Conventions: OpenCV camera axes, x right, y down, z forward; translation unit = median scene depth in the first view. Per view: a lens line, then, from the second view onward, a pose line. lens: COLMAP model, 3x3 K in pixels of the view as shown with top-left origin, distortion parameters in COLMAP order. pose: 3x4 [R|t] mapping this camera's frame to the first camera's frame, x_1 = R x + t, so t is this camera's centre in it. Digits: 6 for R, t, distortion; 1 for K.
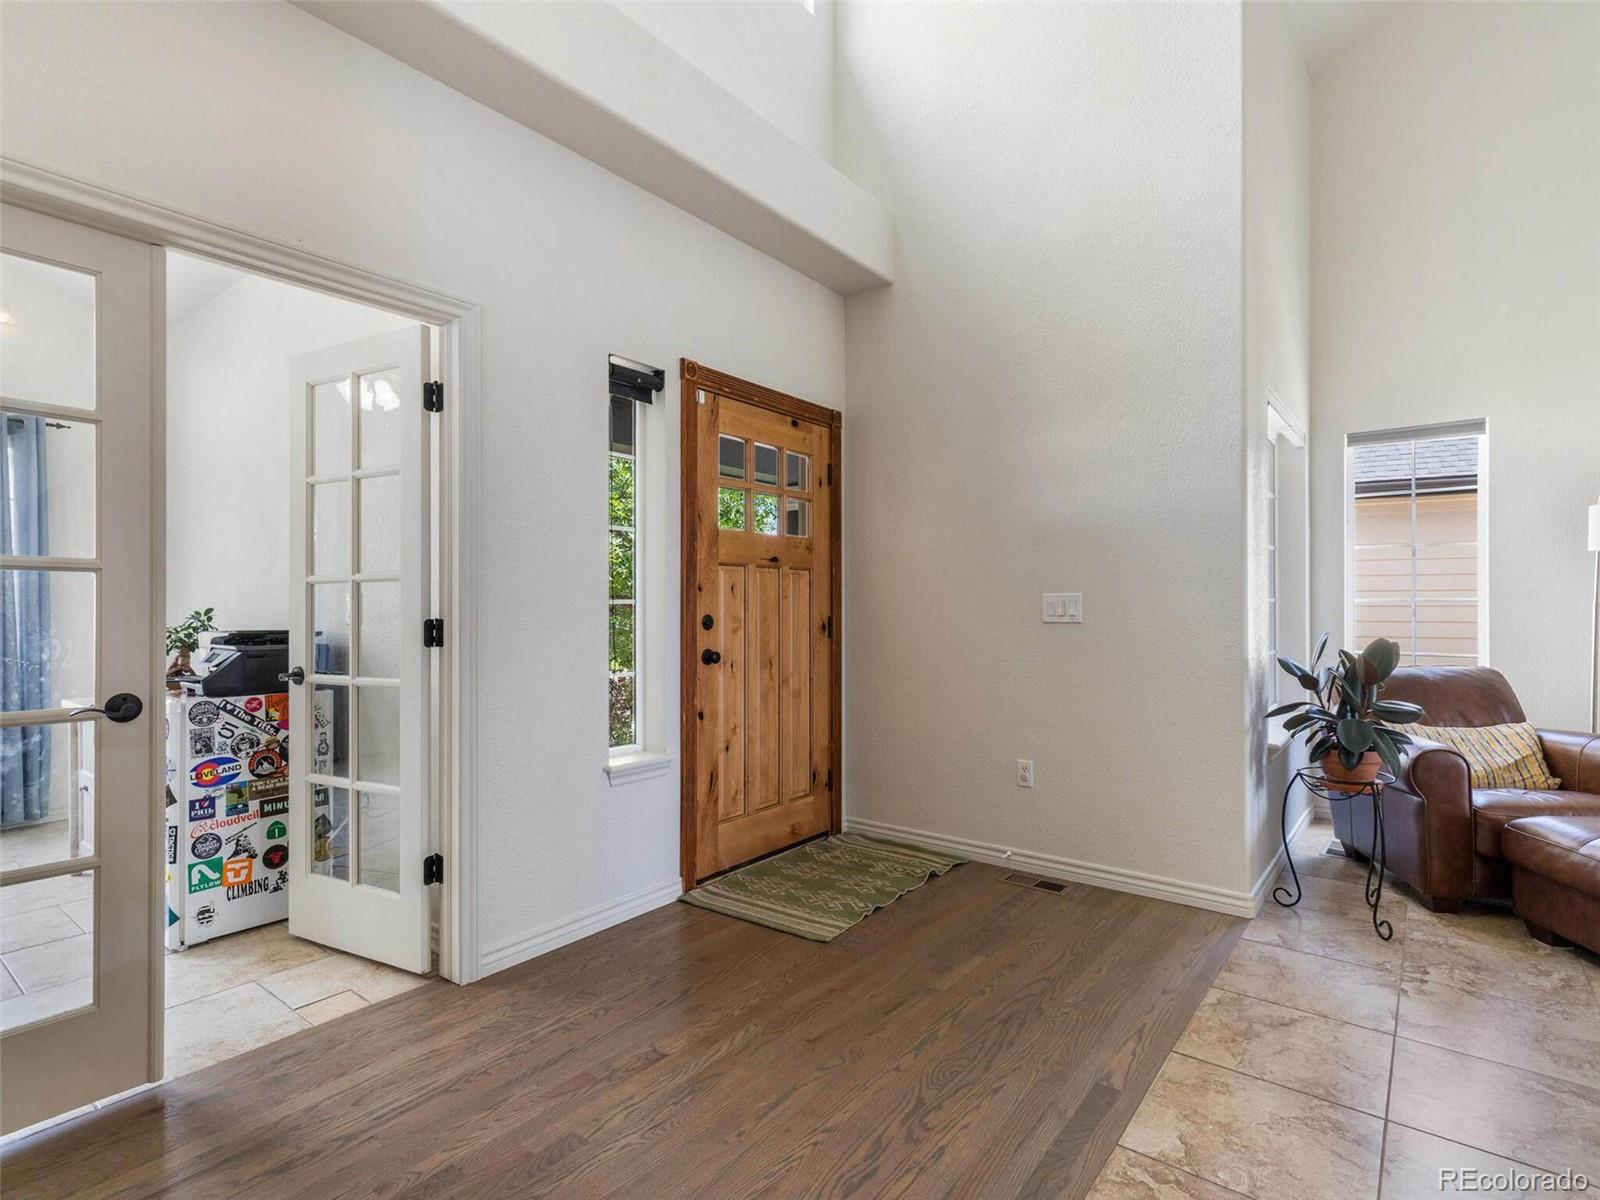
lens RADIAL K [[810.7, 0, 806.2], [0, 810.7, 597.3], [0, 0, 1]] dist [0.001584, 0.001031]
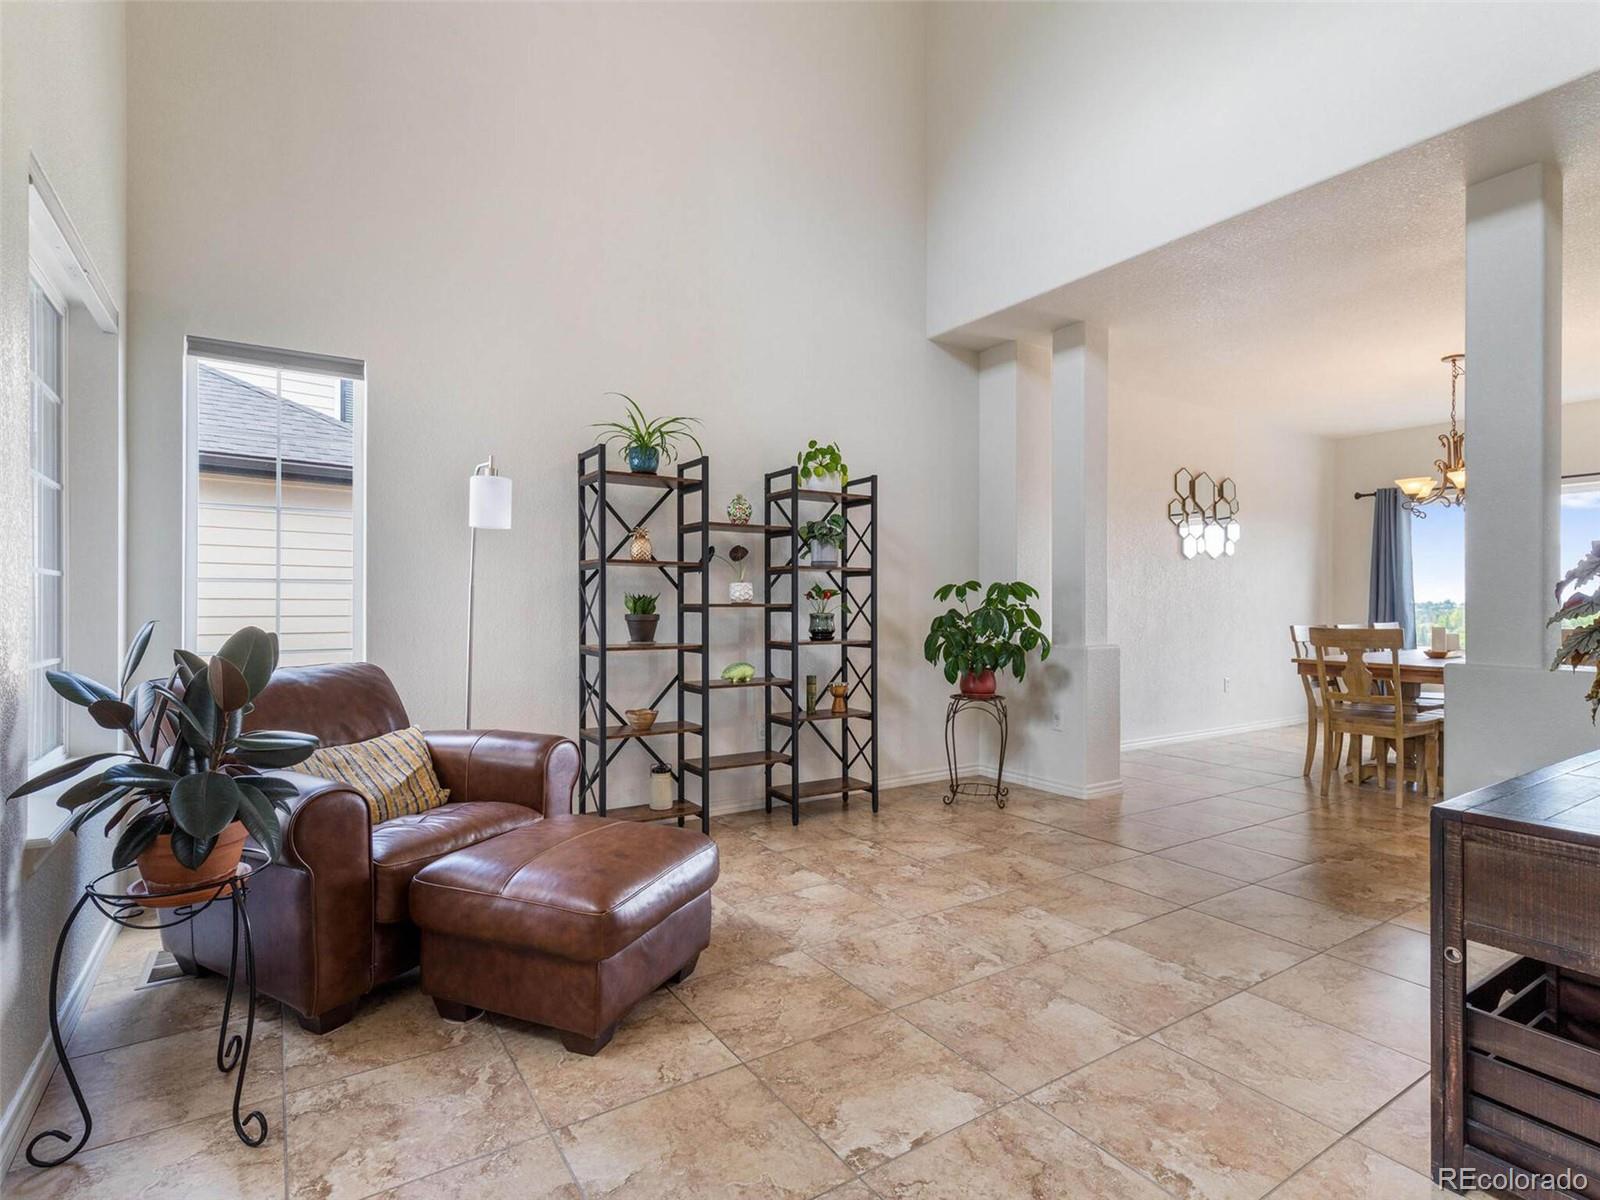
lens RADIAL K [[810.7, 0, 806.4], [0, 810.7, 600.6], [0, 0, 1]] dist [0.001584, 0.001031]
pose [[0.320332, 0.005513, 0.947289, 0.267444], [-0.006367, 0.999973, -0.003667, 0.030466], [-0.947284, -0.004857, 0.320359, 0.410614]]
